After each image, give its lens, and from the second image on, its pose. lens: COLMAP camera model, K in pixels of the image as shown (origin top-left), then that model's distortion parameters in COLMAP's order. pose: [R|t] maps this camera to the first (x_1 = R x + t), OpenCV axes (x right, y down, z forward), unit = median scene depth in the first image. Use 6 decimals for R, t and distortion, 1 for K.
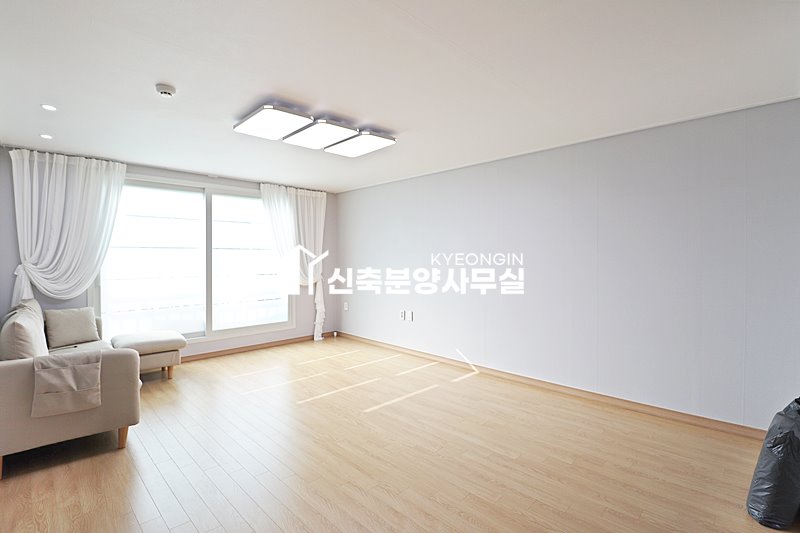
lens RADIAL K [[369.9, 0, 398.0], [0, 369.9, 263.9], [0, 0, 1]] dist [-0.012301, -0.006733]
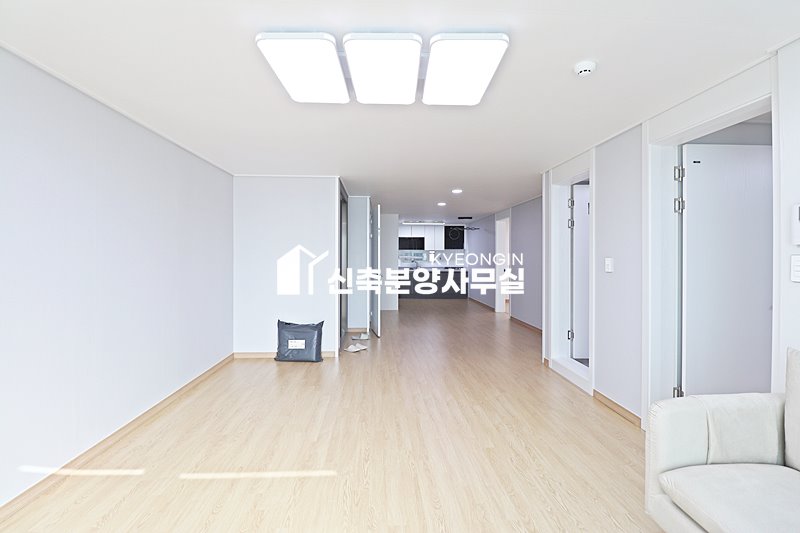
lens RADIAL K [[369.9, 0, 402.8], [0, 369.9, 259.6], [0, 0, 1]] dist [-0.012301, -0.006733]
pose [[-0.752361, -0.004093, 0.658738, -0.561115], [0.009162, 0.999819, 0.016676, -0.024543], [-0.658687, 0.018582, -0.752188, 1.231110]]
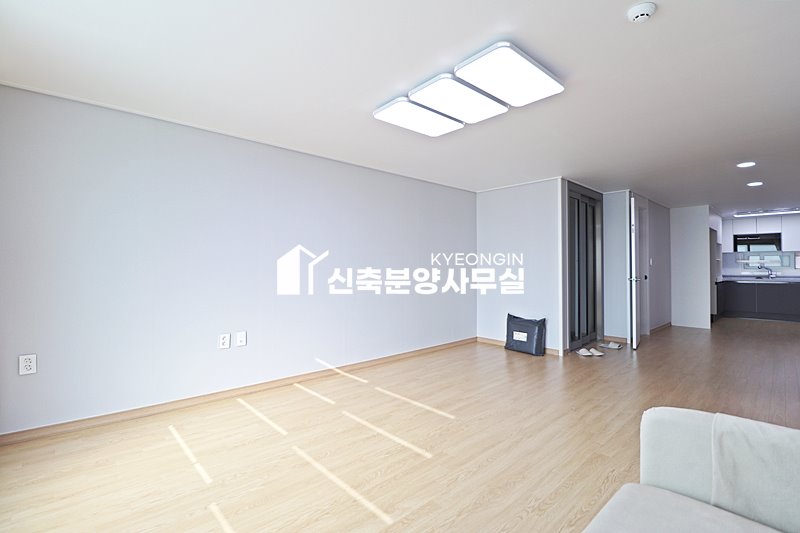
lens RADIAL K [[369.9, 0, 395.9], [0, 369.9, 265.6], [0, 0, 1]] dist [-0.012301, -0.006733]
pose [[0.043439, 0.007648, 0.999027, -0.871745], [0.013759, 0.999871, -0.008252, 0.020668], [-0.998961, 0.014104, 0.043328, 0.930257]]
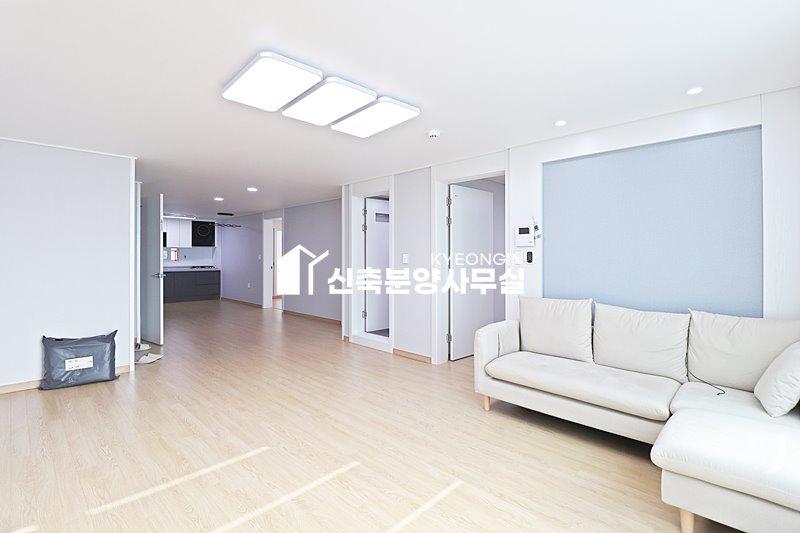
lens RADIAL K [[369.9, 0, 402.4], [0, 369.9, 259.7], [0, 0, 1]] dist [-0.012301, -0.006733]
pose [[-0.999658, 0.001431, -0.026103, -0.303553], [0.000833, 0.999737, 0.022906, -0.018720], [0.026129, 0.022876, -0.999397, 1.522900]]
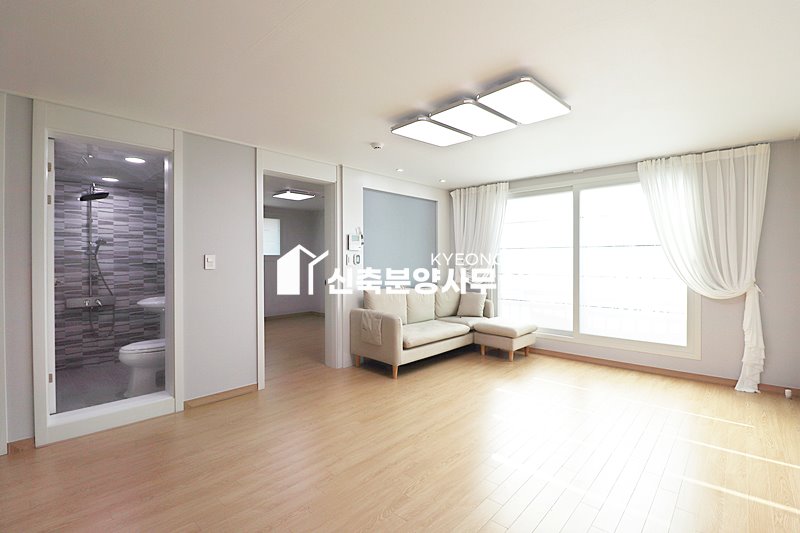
lens RADIAL K [[369.9, 0, 400.6], [0, 369.9, 261.8], [0, 0, 1]] dist [-0.012301, -0.006733]
pose [[0.044957, 0.006265, -0.998969, 0.564377], [-0.013360, 0.999895, 0.005669, -0.003263], [0.998900, 0.013091, 0.045036, 0.652762]]
